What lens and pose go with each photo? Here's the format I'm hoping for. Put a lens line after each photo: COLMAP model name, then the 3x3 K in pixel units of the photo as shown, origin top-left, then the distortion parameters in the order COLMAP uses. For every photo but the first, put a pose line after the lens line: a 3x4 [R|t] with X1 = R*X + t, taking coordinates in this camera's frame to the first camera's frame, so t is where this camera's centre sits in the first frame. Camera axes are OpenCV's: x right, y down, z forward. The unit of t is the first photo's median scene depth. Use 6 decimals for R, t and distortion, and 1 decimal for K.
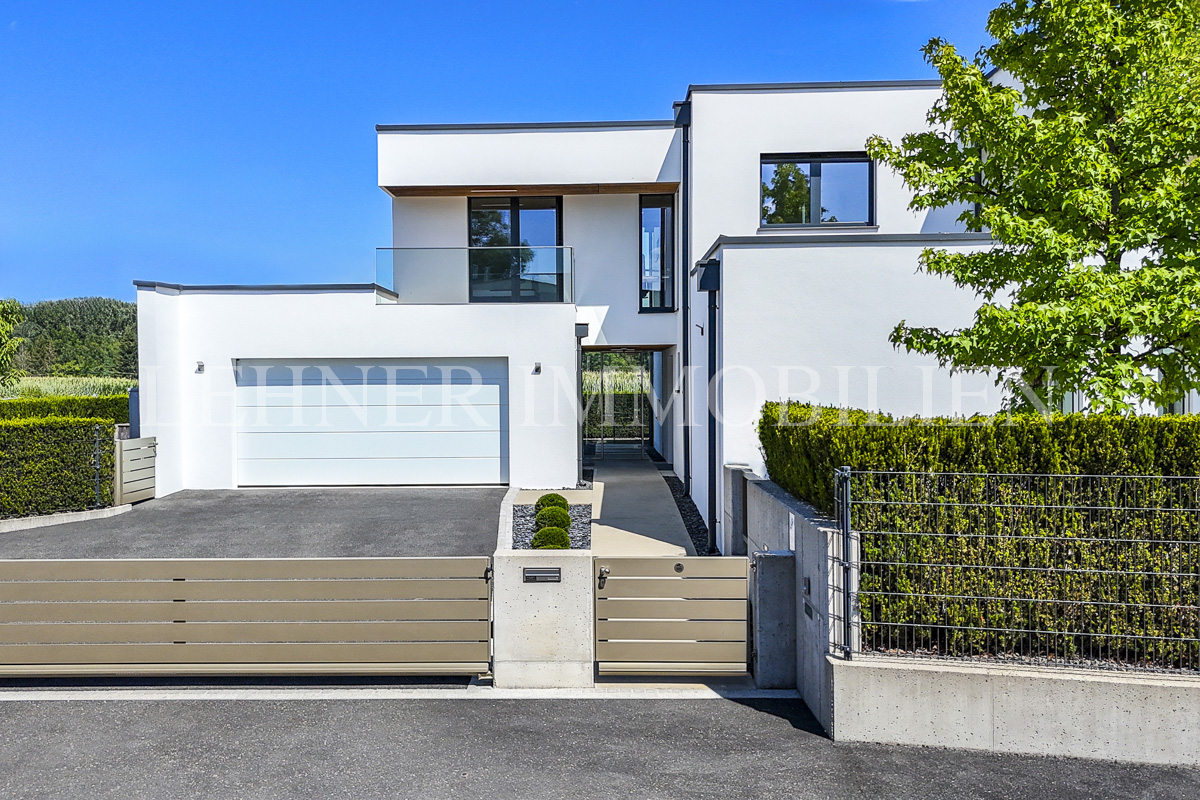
lens RADIAL K [[990.9, 0, 604.1], [0, 990.9, 376.8], [0, 0, 1]] dist [0.041835, -0.013676]
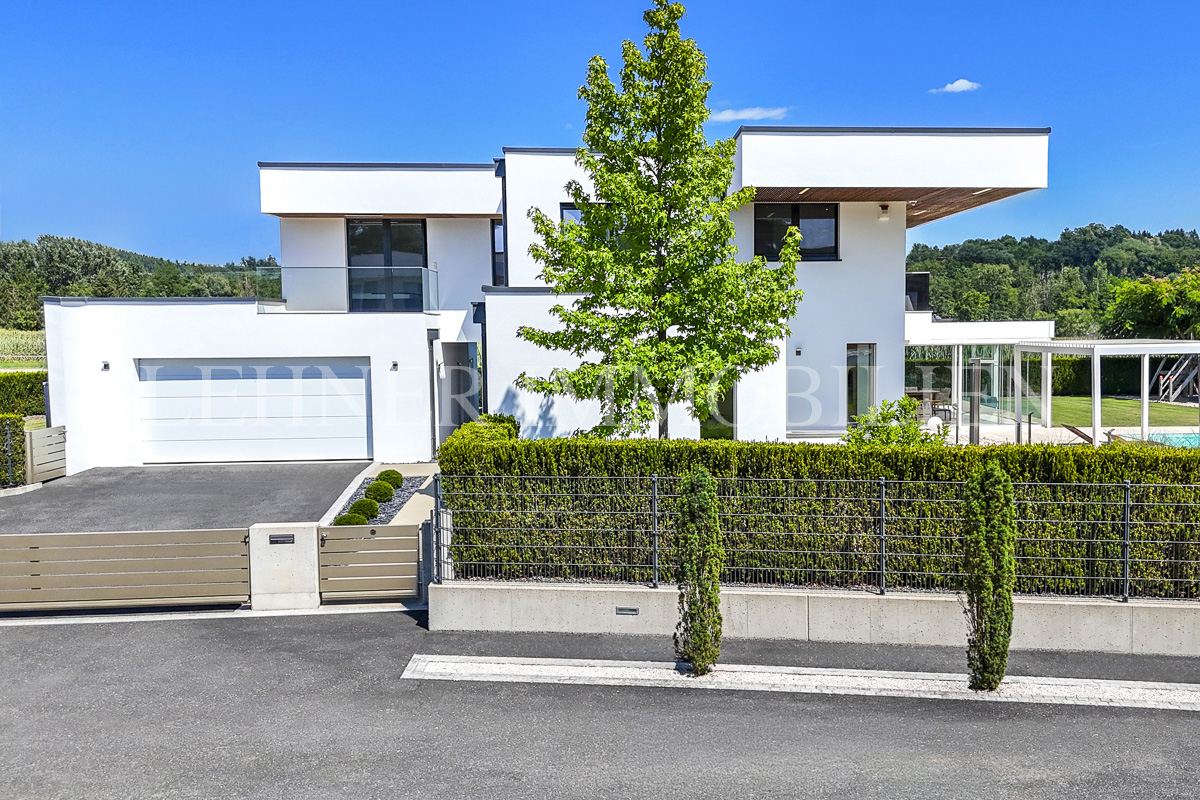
lens RADIAL K [[838.0, 0, 600.0], [0, 838.0, 400.0], [0, 0, 1]] dist [0.006442, 0.000462]
pose [[0.991997, -0.006778, 0.126077, 0.264875], [0.000597, 0.998799, 0.048999, -0.082199], [-0.126258, -0.048532, 0.990810, -0.357120]]
